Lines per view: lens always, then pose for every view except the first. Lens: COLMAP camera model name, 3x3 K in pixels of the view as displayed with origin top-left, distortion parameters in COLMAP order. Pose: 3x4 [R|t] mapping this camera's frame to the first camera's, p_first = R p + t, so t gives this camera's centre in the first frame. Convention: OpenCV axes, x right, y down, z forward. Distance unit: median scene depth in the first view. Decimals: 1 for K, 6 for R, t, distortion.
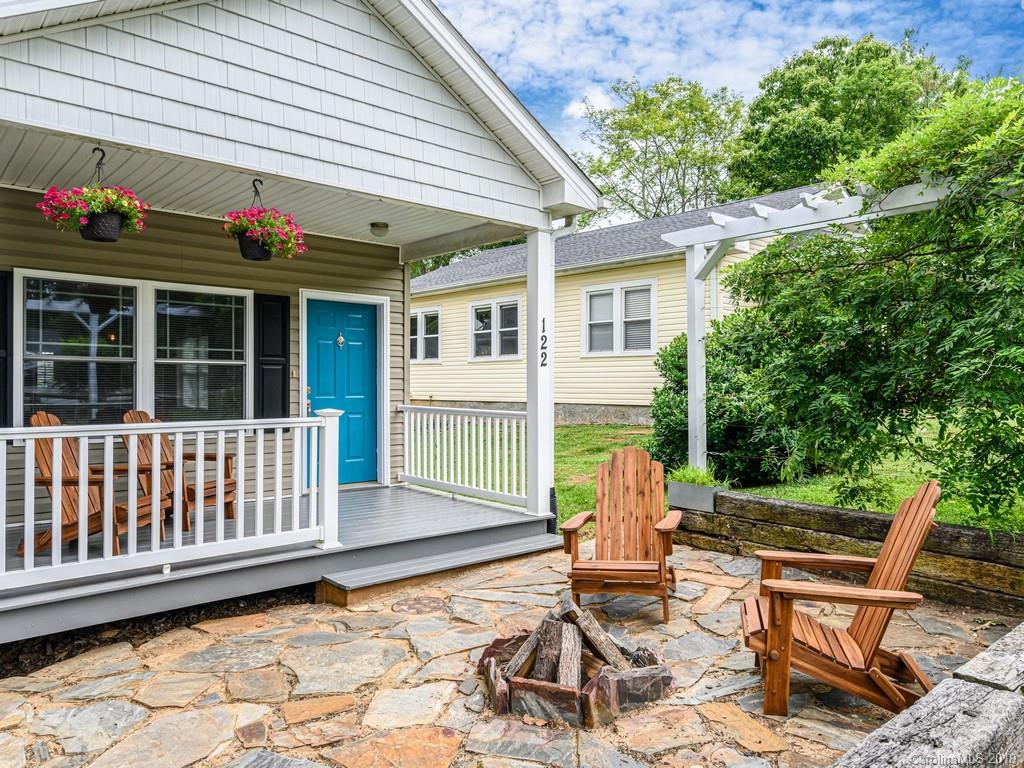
lens RADIAL K [[720.9, 0, 530.4], [0, 720.9, 383.0], [0, 0, 1]] dist [0.003698, 0.001212]
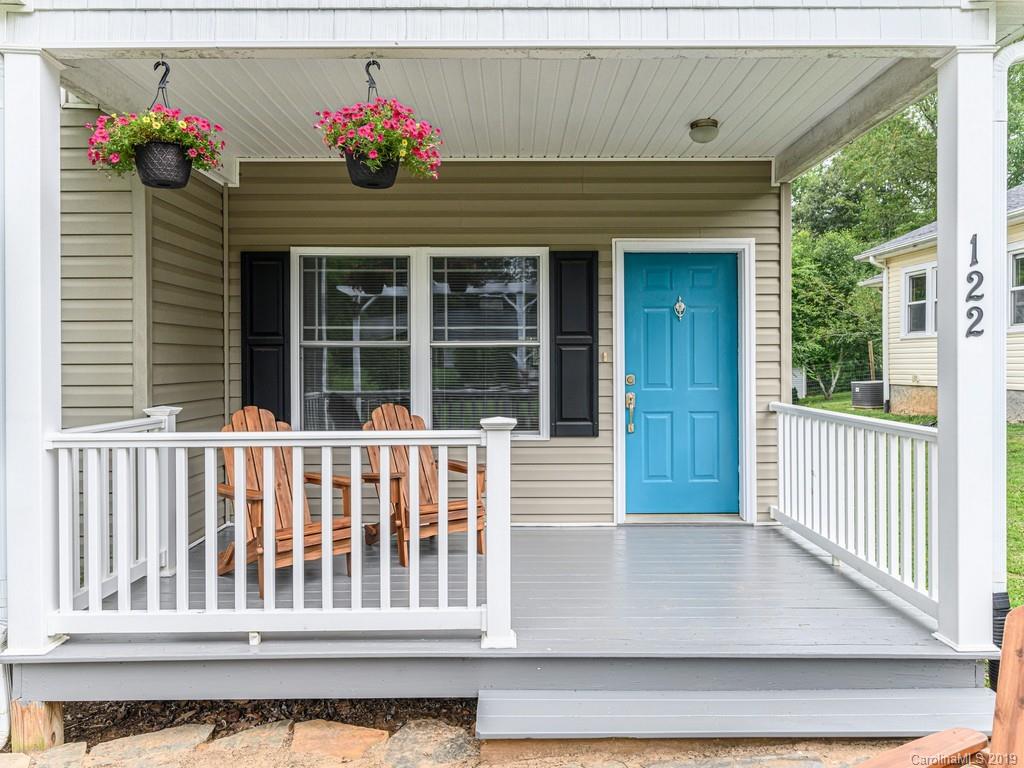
lens RADIAL K [[748.5, 0, 512.3], [0, 748.5, 369.9], [0, 0, 1]] dist [0.002573, 0.003585]
pose [[0.744472, -0.000447, -0.667653, 0.122118], [0.007510, 0.999942, 0.007704, -0.007086], [0.667611, -0.010749, 0.744433, 0.429911]]
